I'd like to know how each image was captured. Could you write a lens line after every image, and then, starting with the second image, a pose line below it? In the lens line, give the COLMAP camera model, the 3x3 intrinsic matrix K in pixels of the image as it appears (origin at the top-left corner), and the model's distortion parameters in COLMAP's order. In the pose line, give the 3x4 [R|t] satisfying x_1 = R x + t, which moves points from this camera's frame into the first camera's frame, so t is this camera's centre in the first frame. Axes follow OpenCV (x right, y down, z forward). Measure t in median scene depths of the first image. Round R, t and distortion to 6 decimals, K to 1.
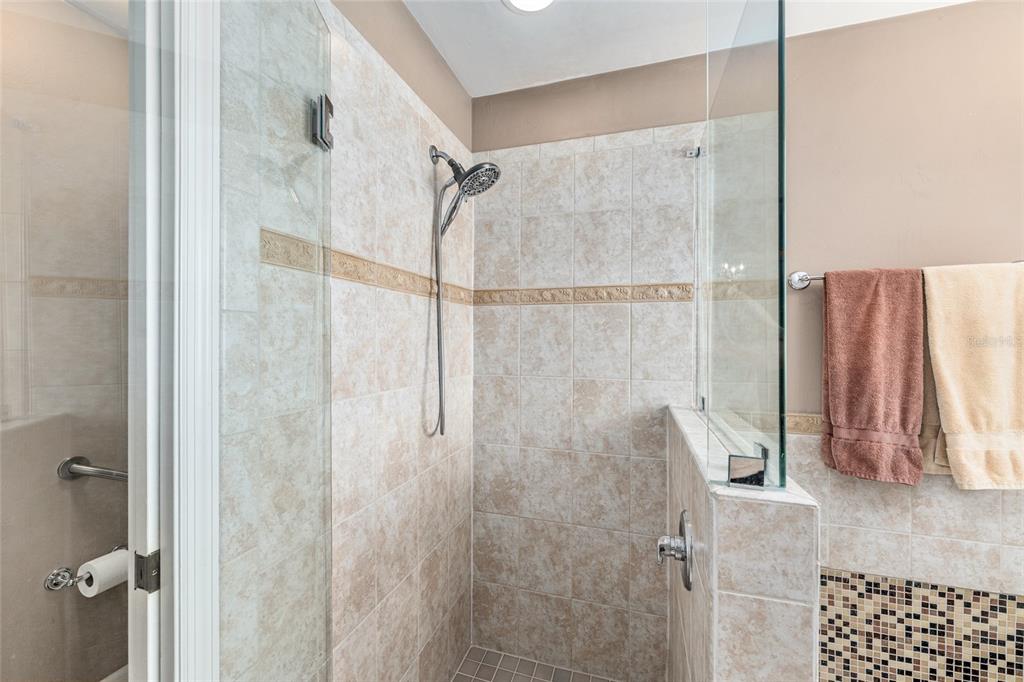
lens RADIAL K [[419.6, 0, 508.7], [0, 419.6, 348.4], [0, 0, 1]] dist [-0.001806, 0.012866]
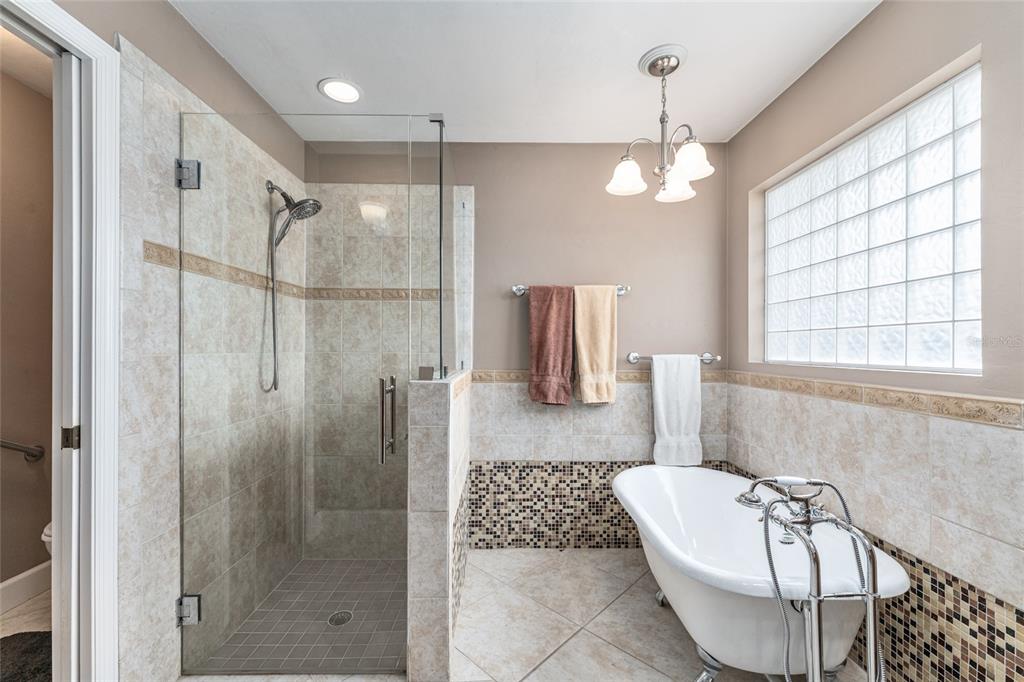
lens RADIAL K [[419.6, 0, 508.7], [0, 419.6, 348.4], [0, 0, 1]] dist [-0.001806, 0.012866]
pose [[0.949553, -0.000244, 0.313607, 0.143137], [0.005328, 0.999868, -0.015354, 0.098801], [-0.313561, 0.016251, 0.949429, -0.586238]]
